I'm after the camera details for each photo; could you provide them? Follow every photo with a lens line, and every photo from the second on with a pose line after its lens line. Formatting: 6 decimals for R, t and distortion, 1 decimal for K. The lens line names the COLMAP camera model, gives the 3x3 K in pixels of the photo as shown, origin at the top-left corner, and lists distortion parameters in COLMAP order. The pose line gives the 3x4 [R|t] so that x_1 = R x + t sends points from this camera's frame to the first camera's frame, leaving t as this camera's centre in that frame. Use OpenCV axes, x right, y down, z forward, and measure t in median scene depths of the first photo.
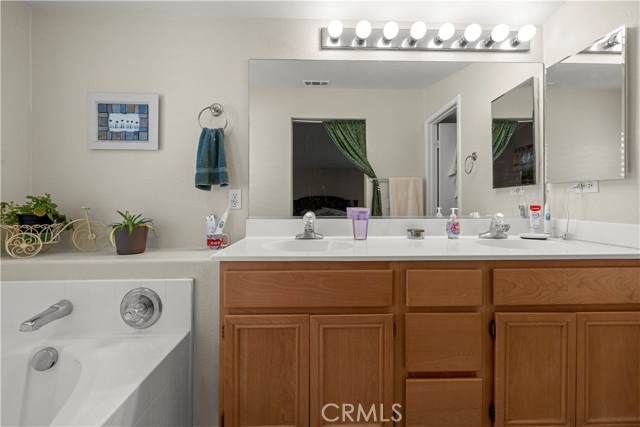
lens RADIAL K [[277.3, 0, 320.8], [0, 277.3, 200.9], [0, 0, 1]] dist [0.000338, 0.000023]
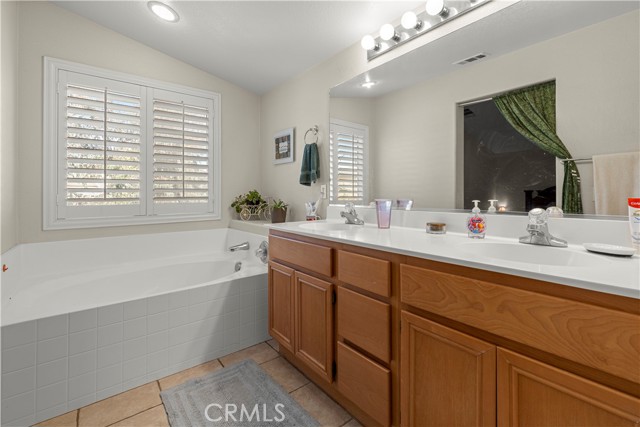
lens RADIAL K [[285.7, 0, 318.9], [0, 285.7, 192.3], [0, 0, 1]] dist [0.001260, -0.000002]
pose [[0.593034, -0.008178, -0.805136, 0.841368], [0.004746, 0.999967, -0.006661, 0.006467], [0.805164, 0.000128, 0.593053, 0.134864]]
